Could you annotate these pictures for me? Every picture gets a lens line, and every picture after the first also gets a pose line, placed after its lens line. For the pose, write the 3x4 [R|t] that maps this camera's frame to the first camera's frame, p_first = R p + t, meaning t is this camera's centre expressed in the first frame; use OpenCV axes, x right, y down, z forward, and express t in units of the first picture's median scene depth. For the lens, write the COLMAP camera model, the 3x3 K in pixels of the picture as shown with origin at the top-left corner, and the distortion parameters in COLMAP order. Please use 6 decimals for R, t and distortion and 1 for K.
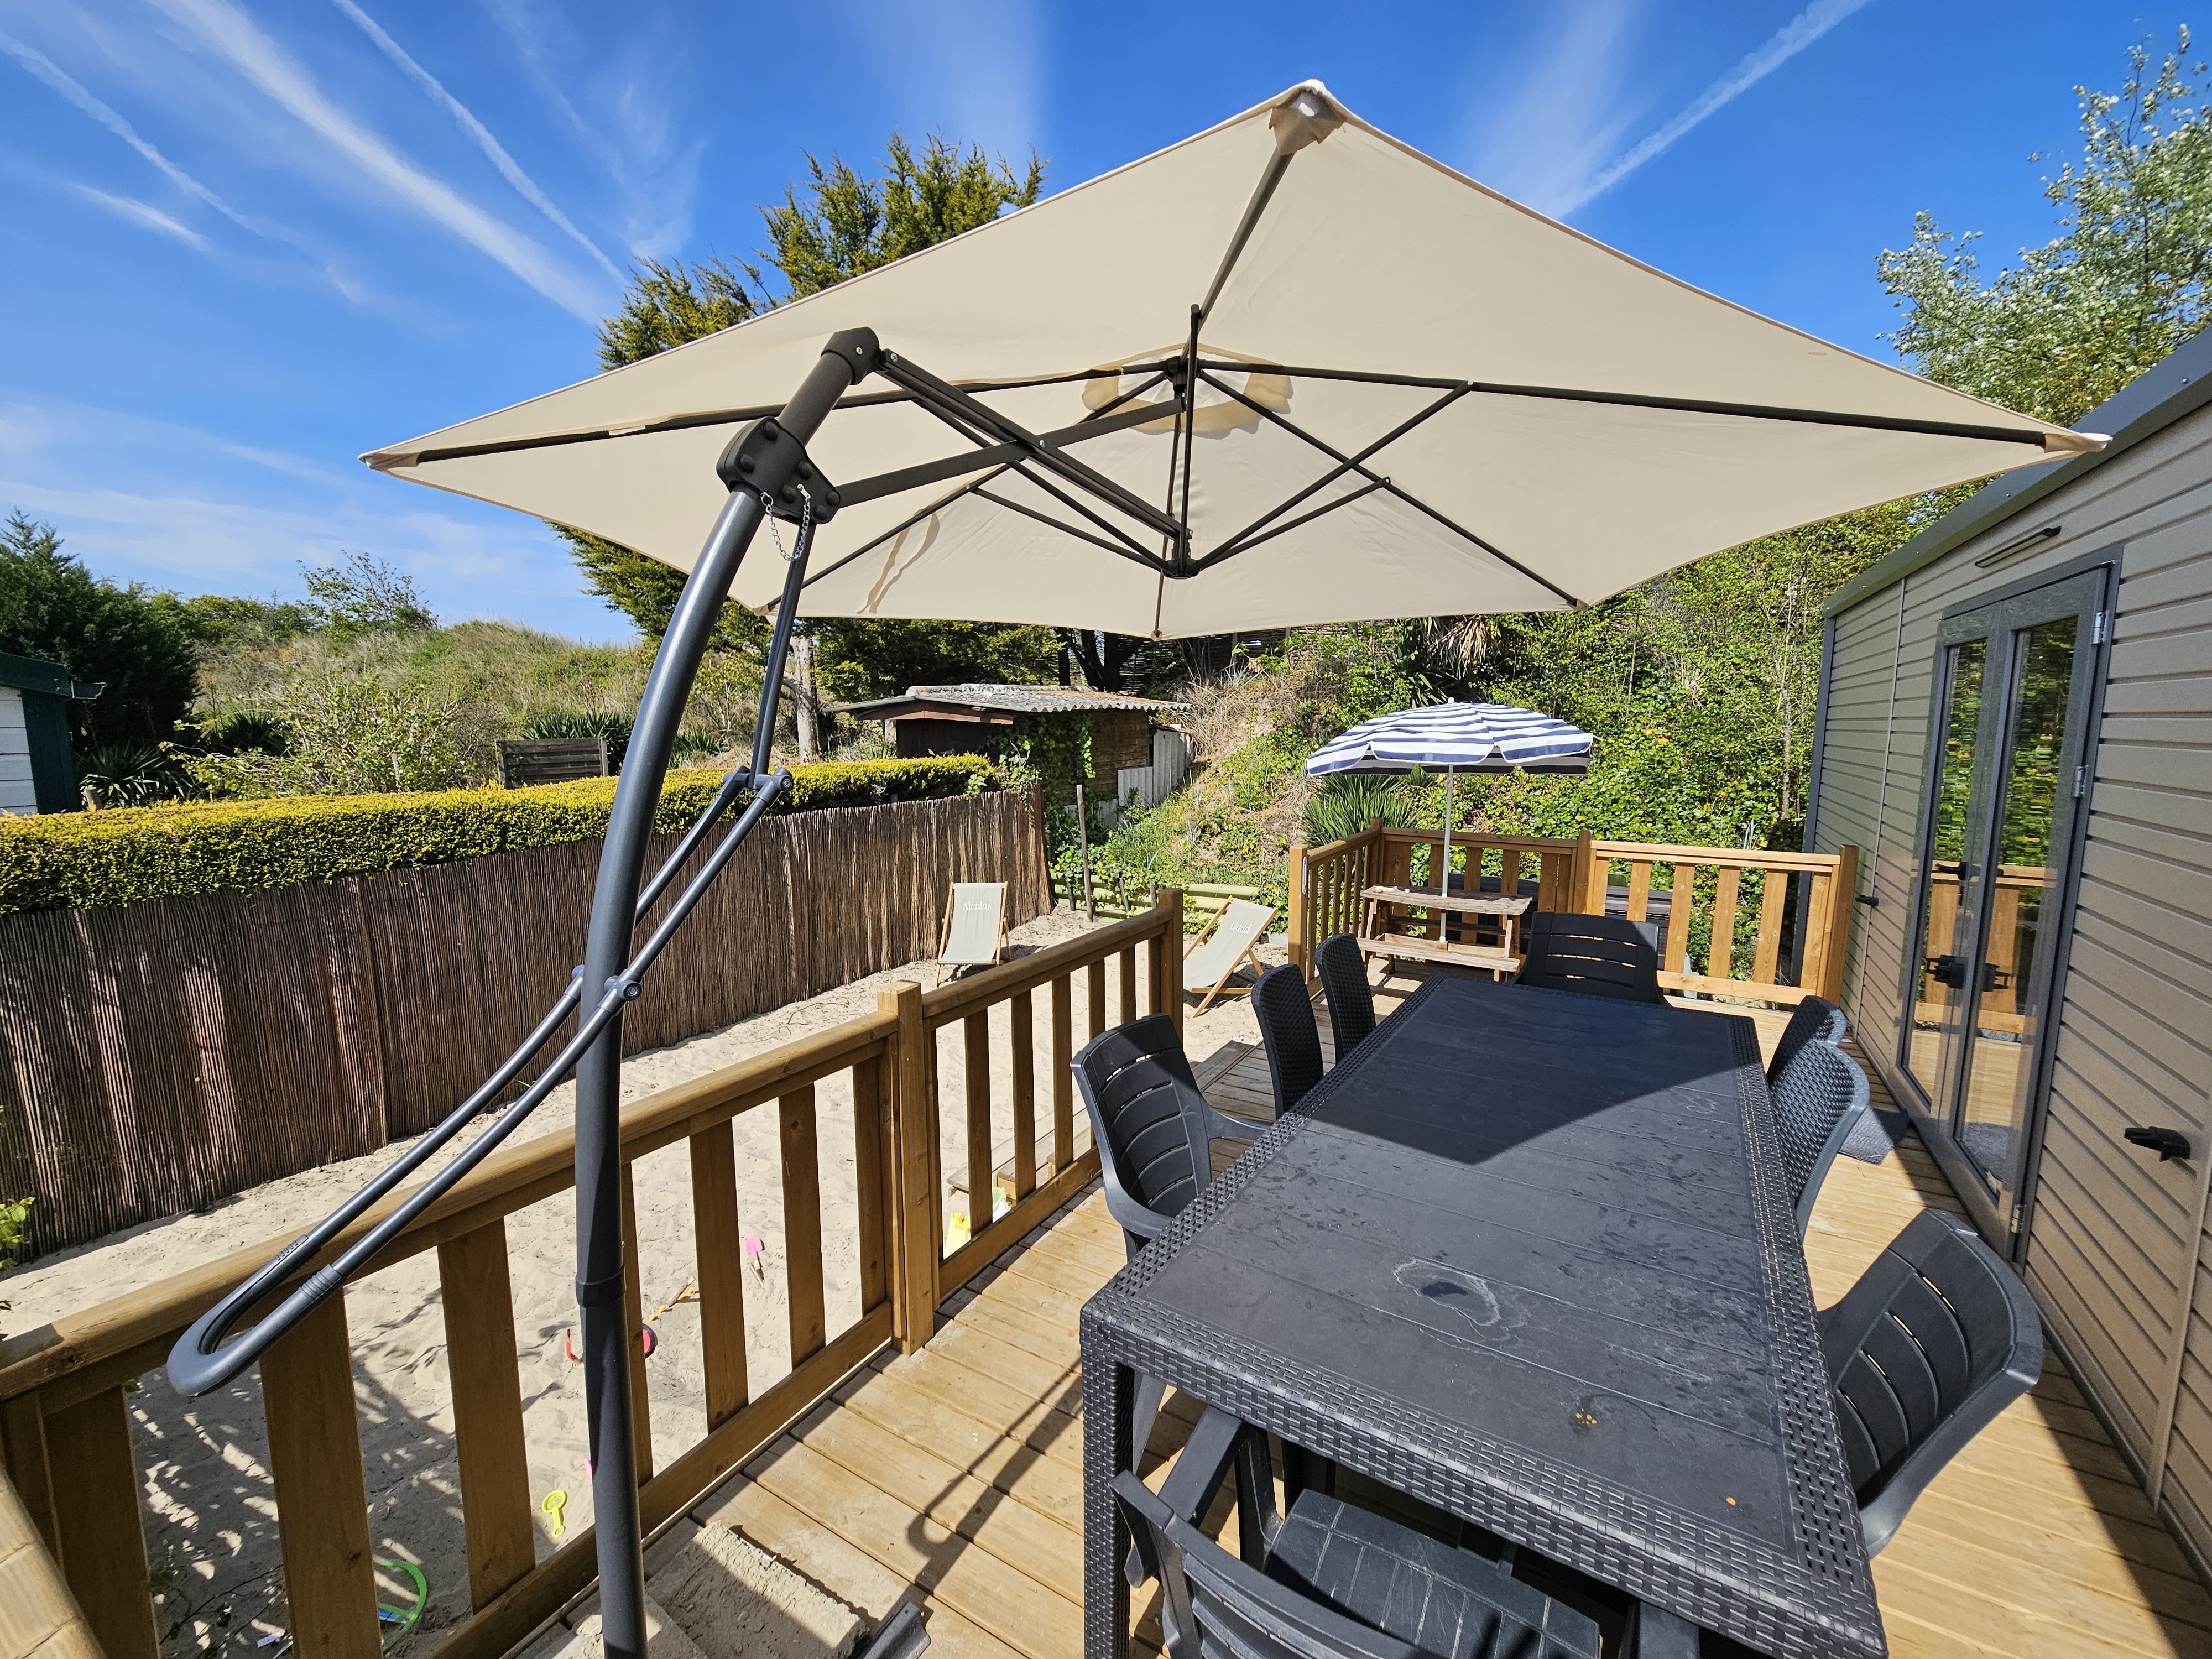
lens RADIAL K [[909.0, 0, 1093.3], [0, 909.0, 837.1], [0, 0, 1]] dist [0.000672, -0.000204]
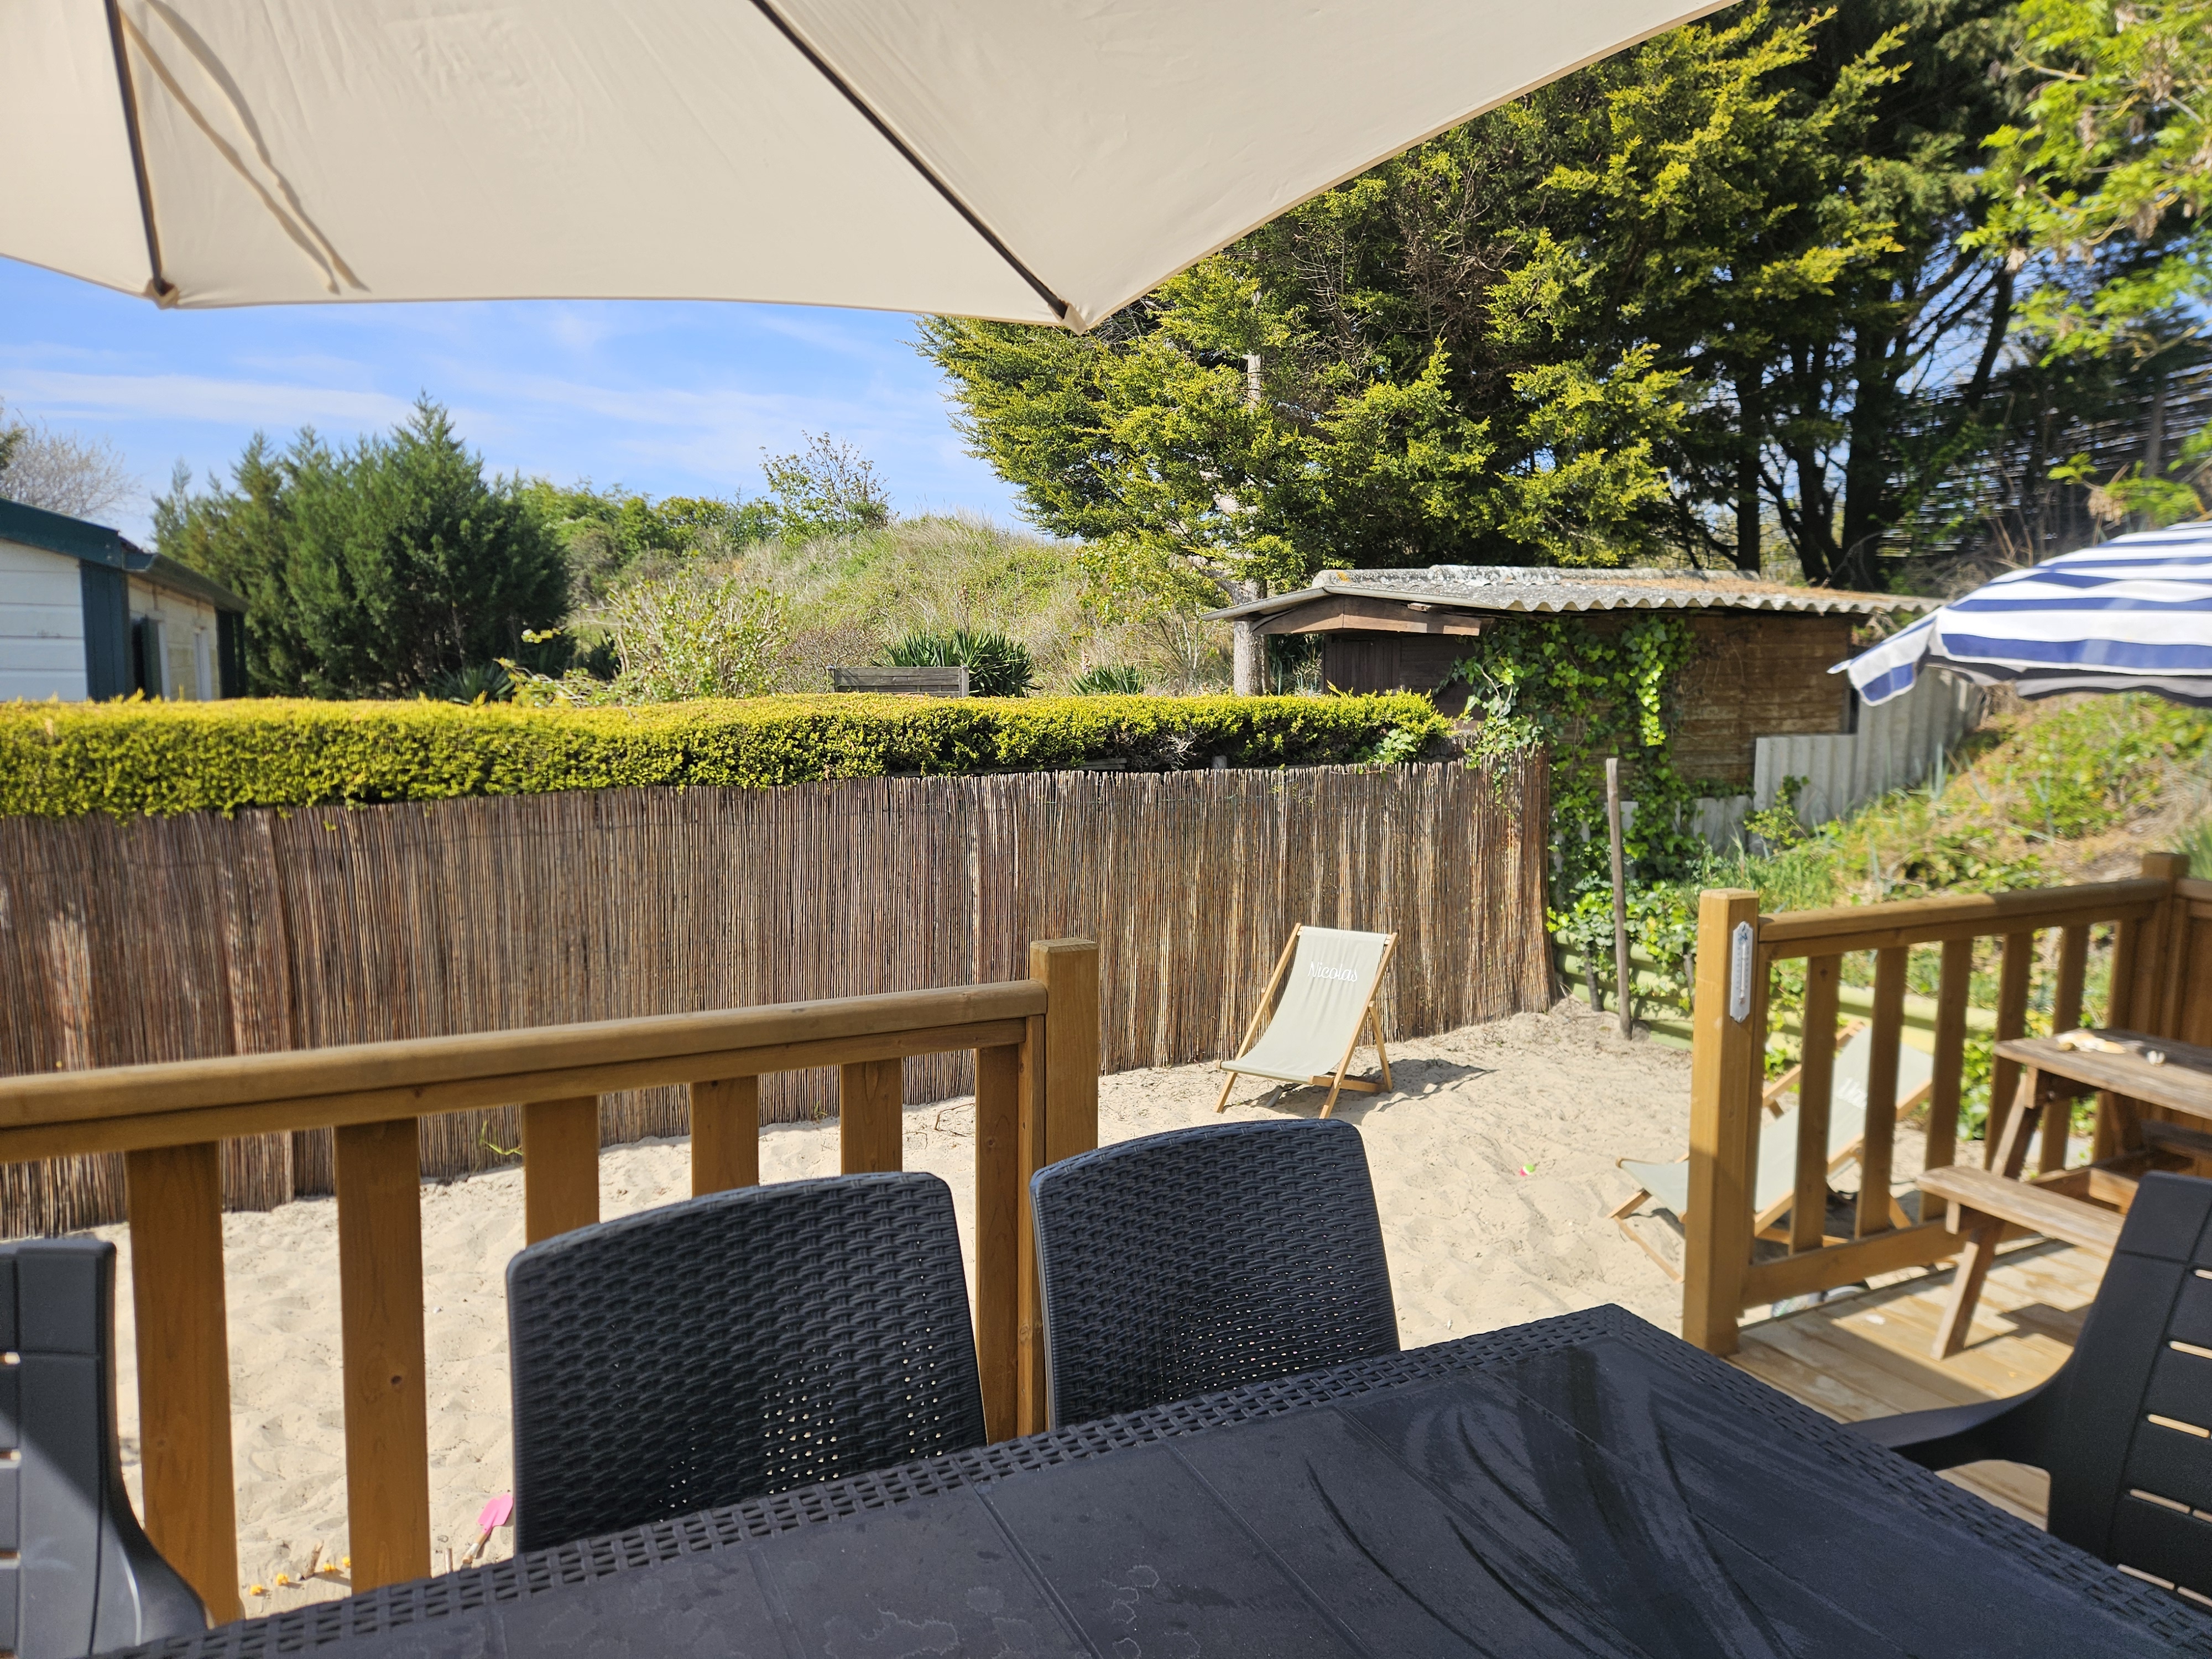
lens RADIAL K [[1442.5, 0, 1097.8], [0, 1442.5, 839.1], [0, 0, 1]] dist [0.104357, -0.086693]
pose [[0.851477, 0.074107, -0.519130, 0.169628], [-0.080482, 0.996703, 0.010275, 0.000888], [0.518180, 0.033032, 0.854634, 0.186731]]
